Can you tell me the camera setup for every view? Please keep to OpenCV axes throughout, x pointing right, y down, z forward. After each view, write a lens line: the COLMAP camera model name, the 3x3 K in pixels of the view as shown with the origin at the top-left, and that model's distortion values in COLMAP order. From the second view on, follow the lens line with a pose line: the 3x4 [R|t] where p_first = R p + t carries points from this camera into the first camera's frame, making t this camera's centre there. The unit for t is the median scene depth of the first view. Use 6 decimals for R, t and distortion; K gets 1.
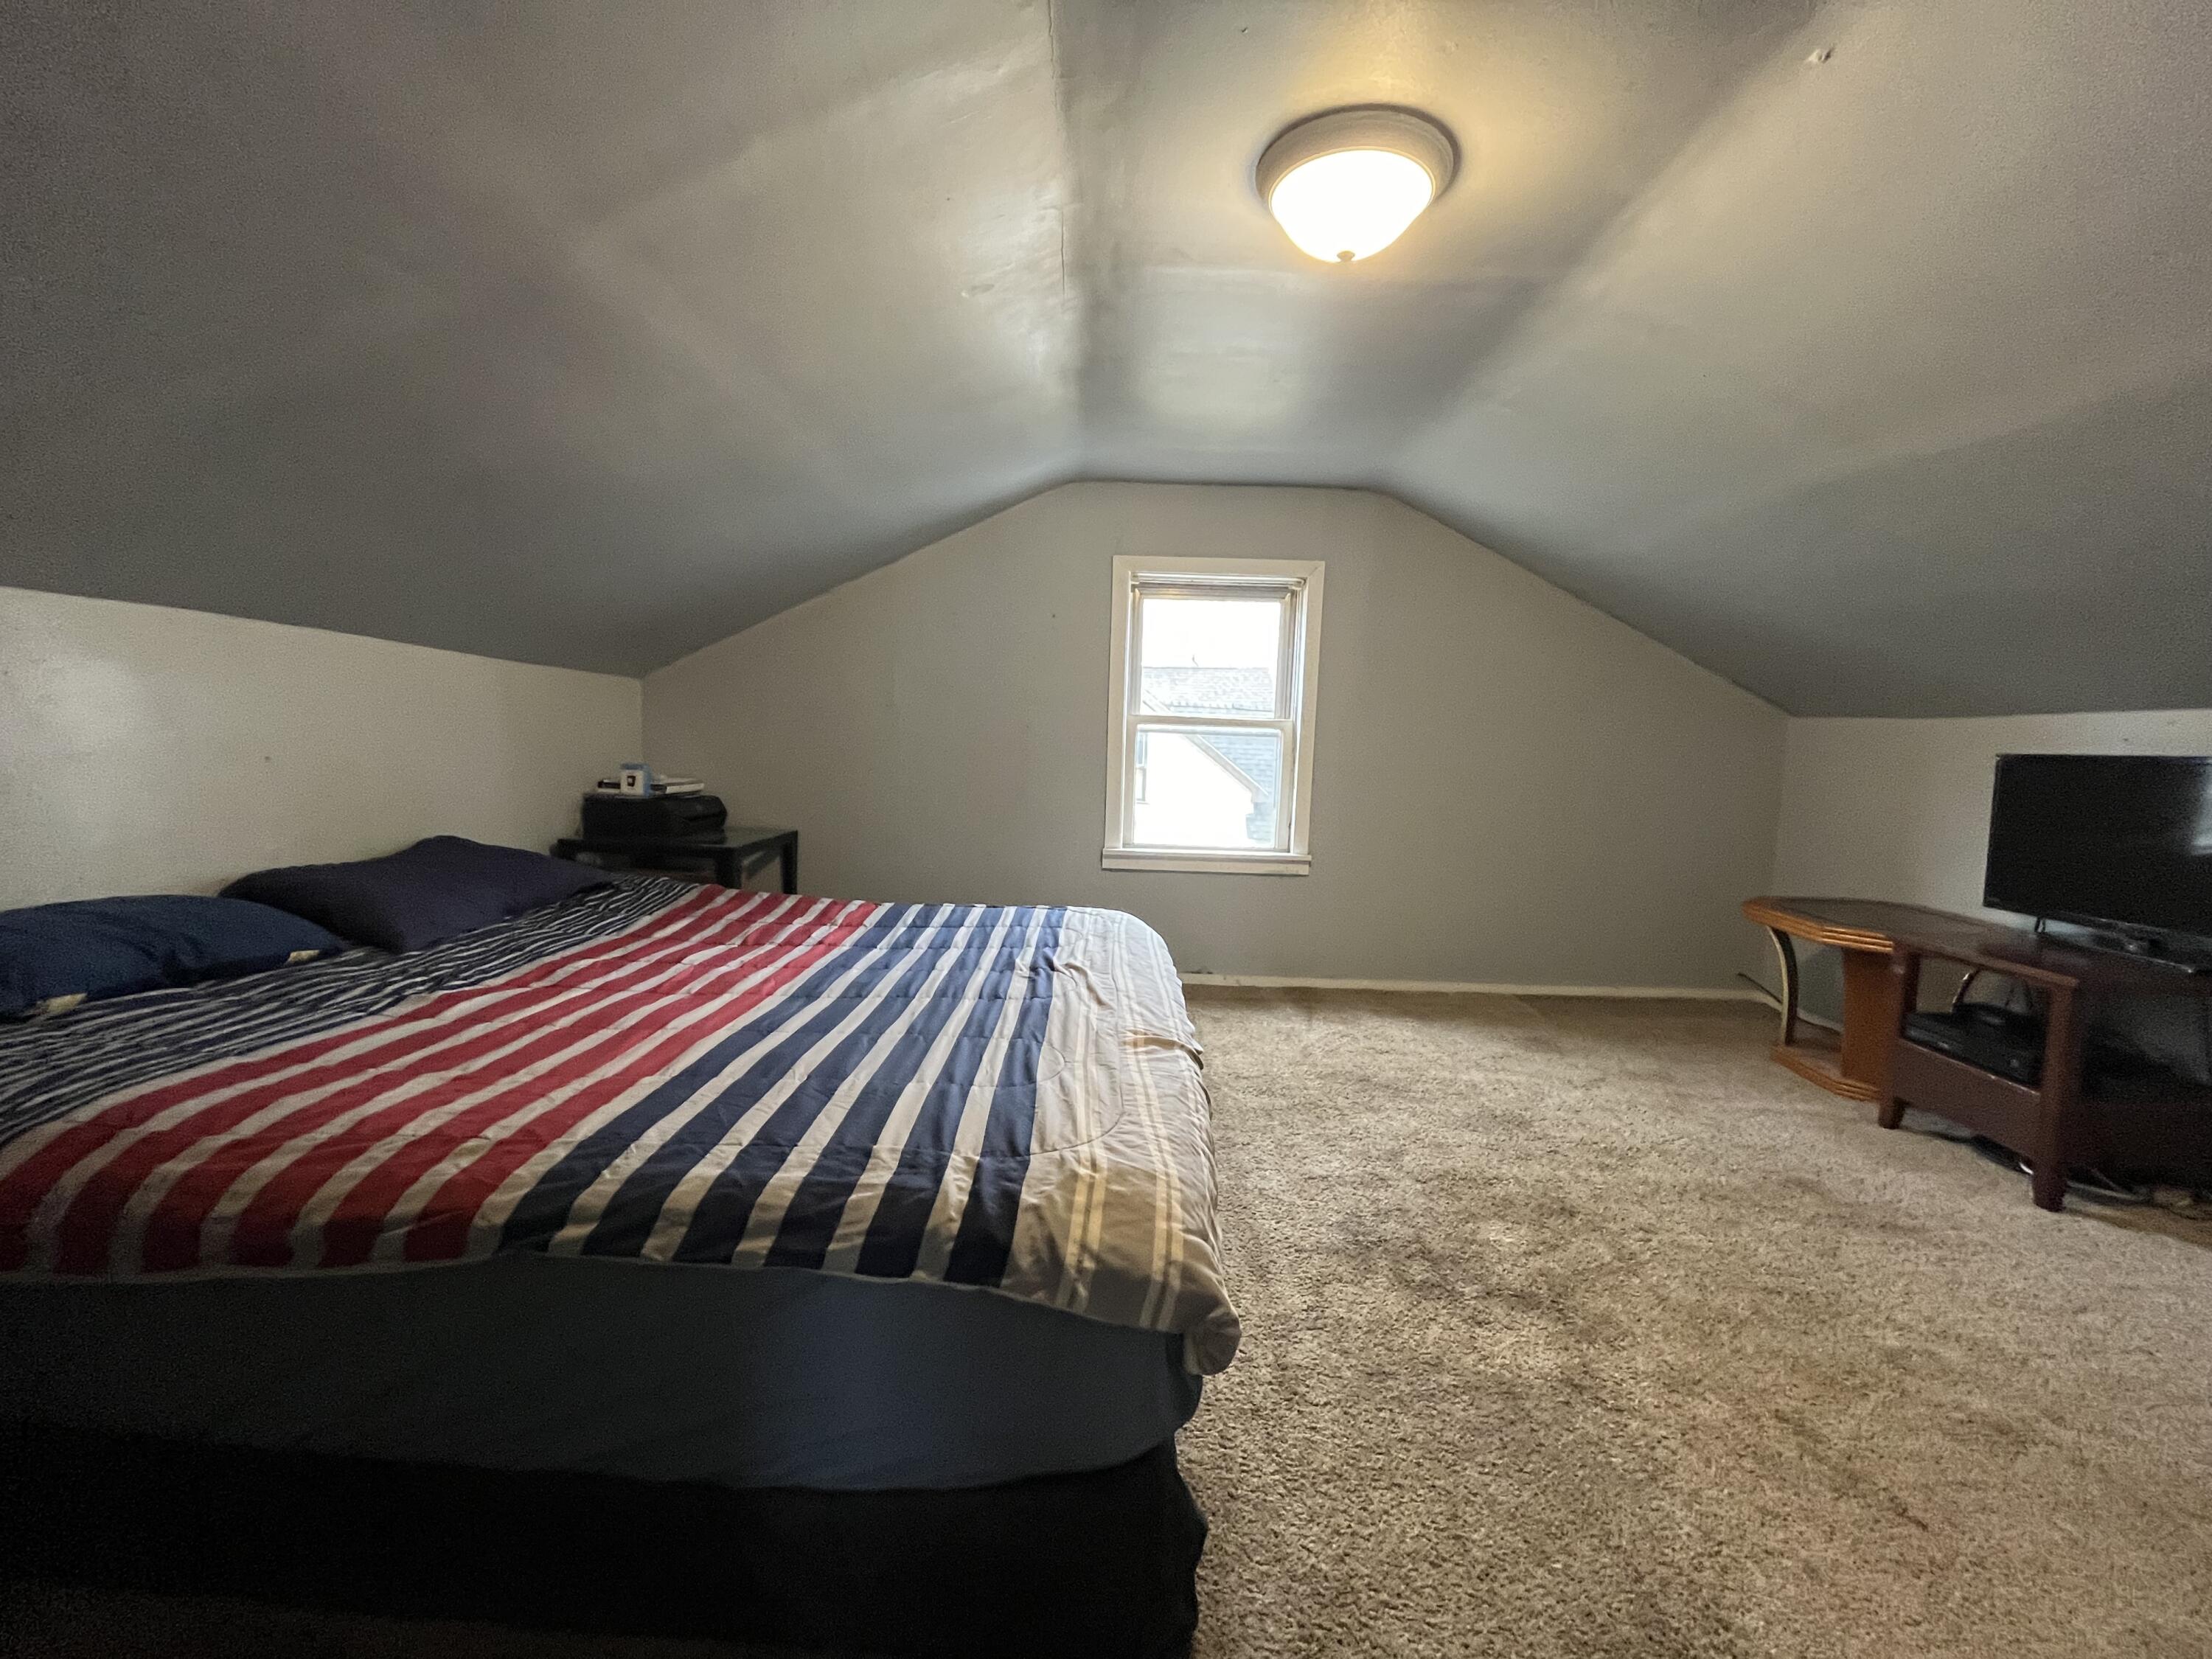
lens RADIAL K [[892.8, 0, 1112.0], [0, 892.8, 825.4], [0, 0, 1]] dist [-0.002503, -0.000172]
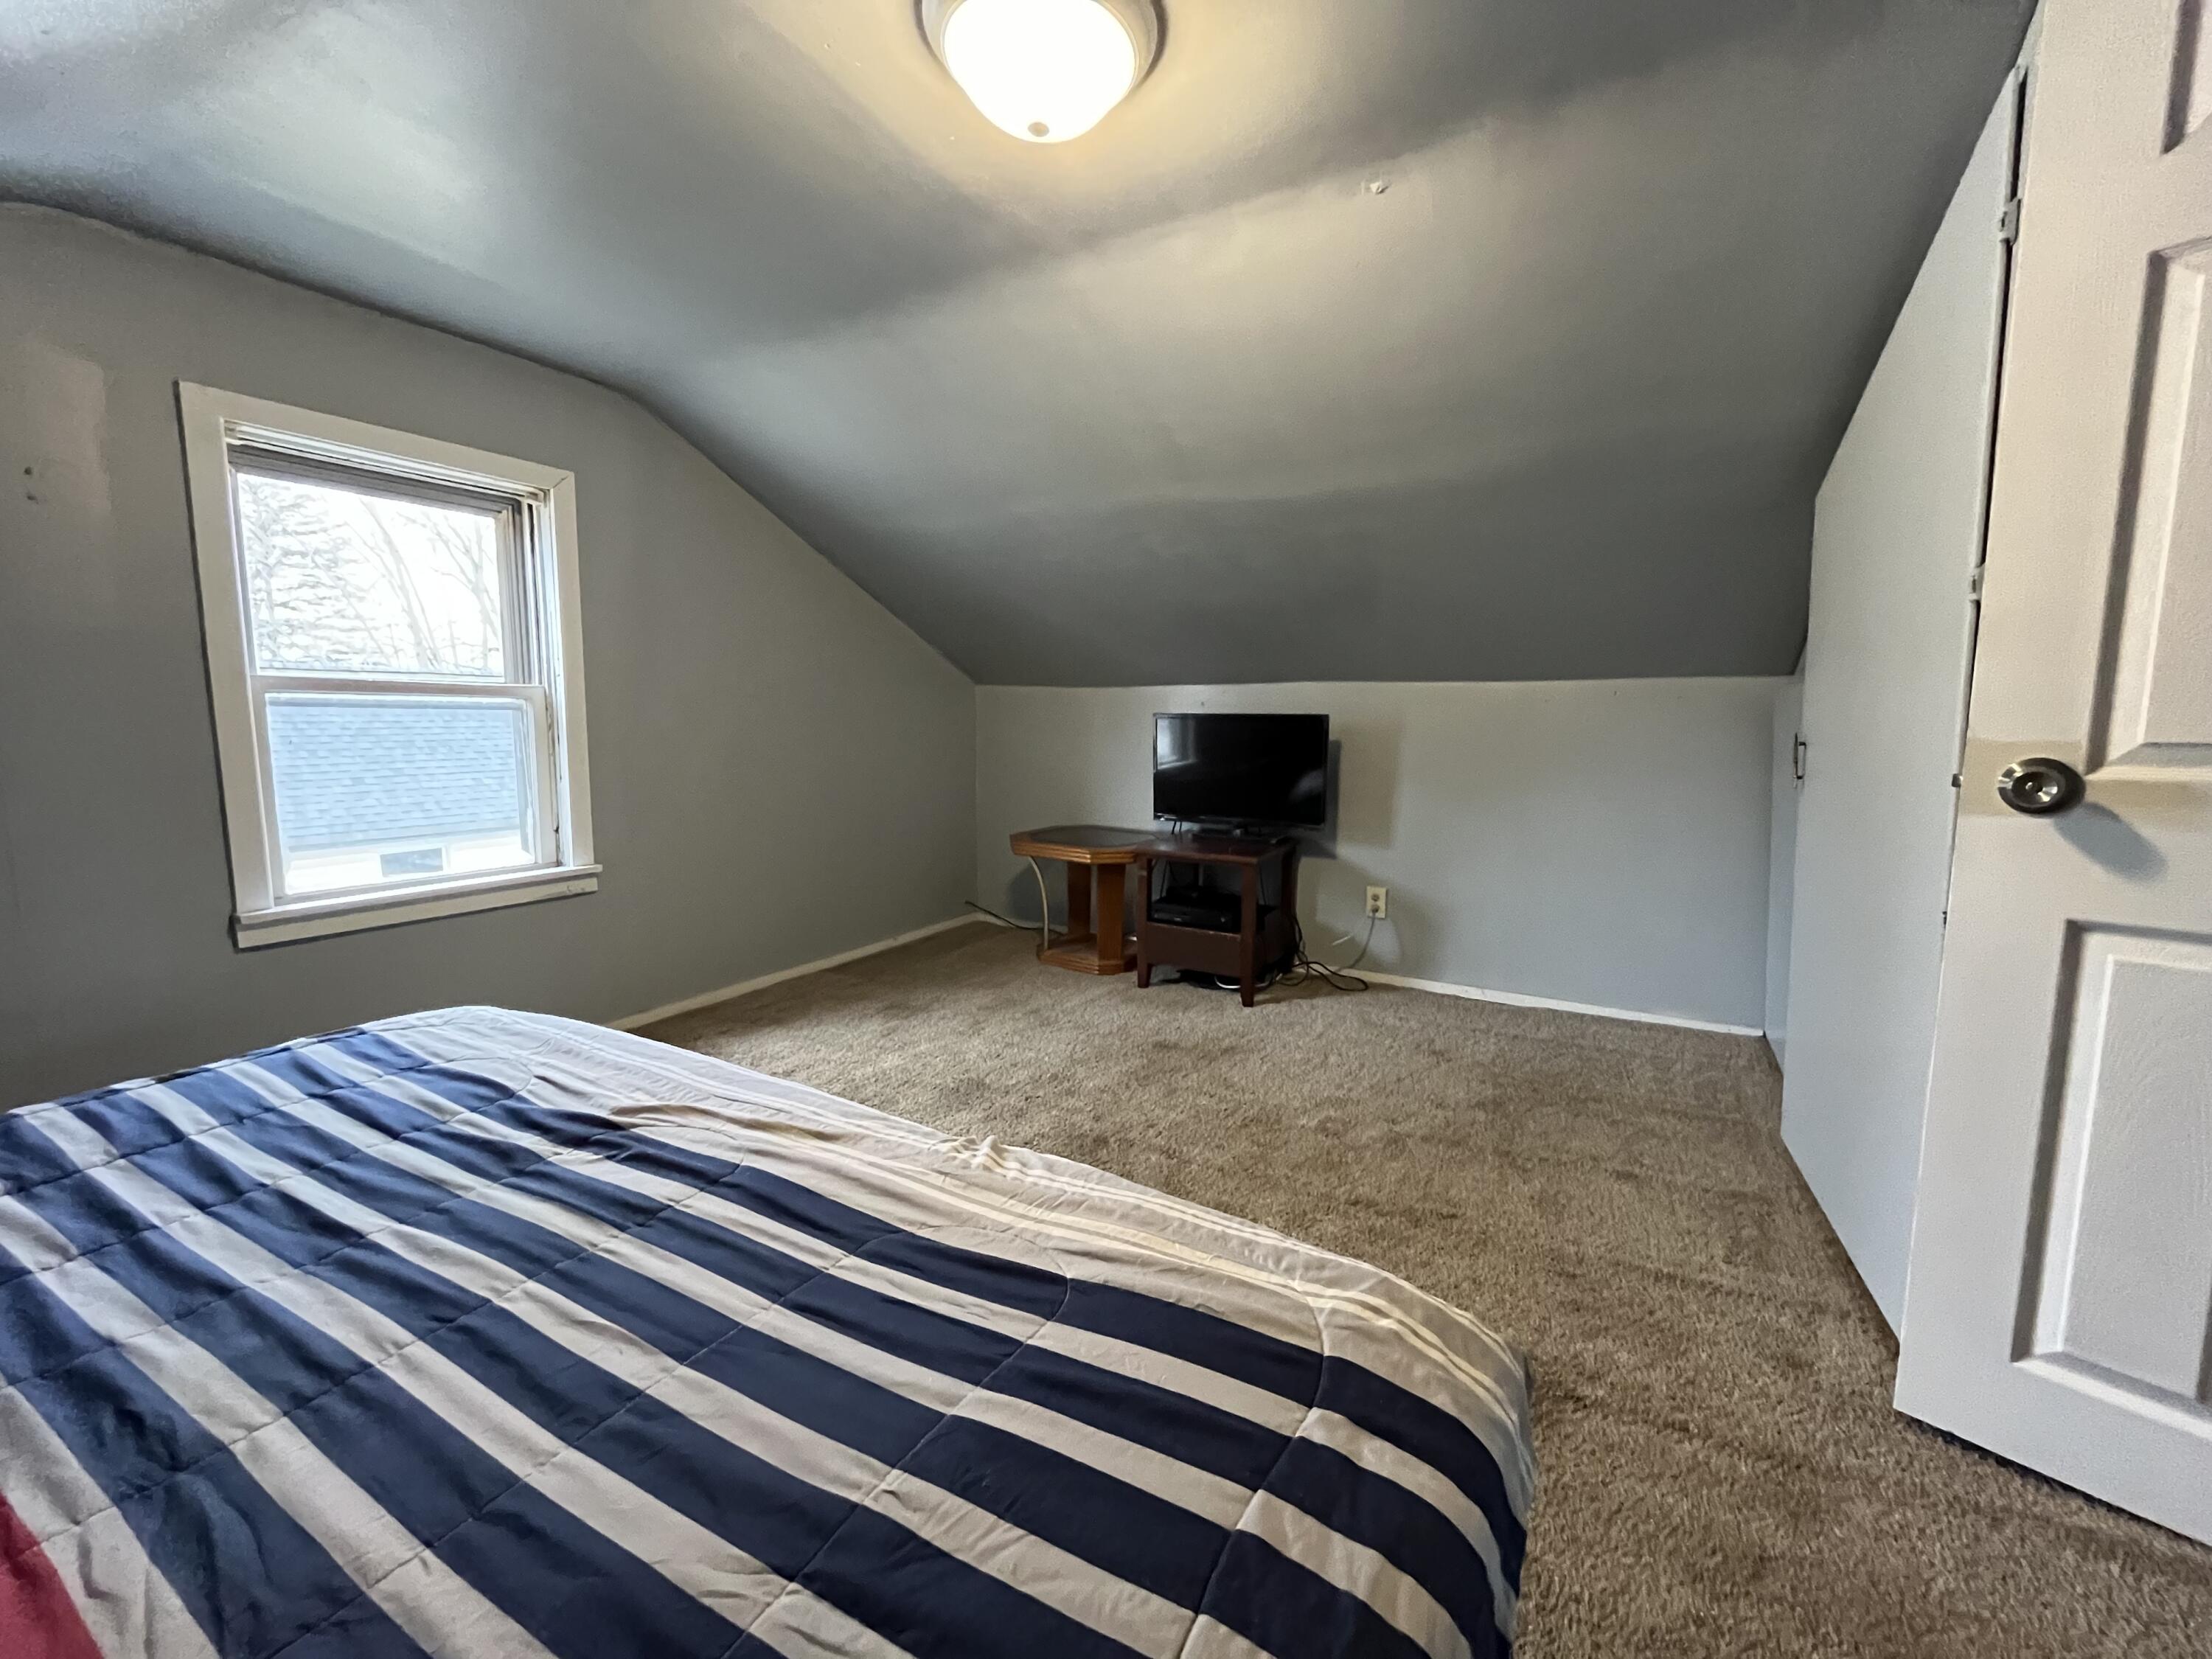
lens RADIAL K [[892.8, 0, 1112.0], [0, 892.8, 825.4], [0, 0, 1]] dist [-0.002503, -0.000172]
pose [[0.489998, -0.131413, 0.861761, -0.288447], [0.091549, 0.990863, 0.099046, -0.046654], [-0.866903, 0.030361, 0.497552, 0.321692]]
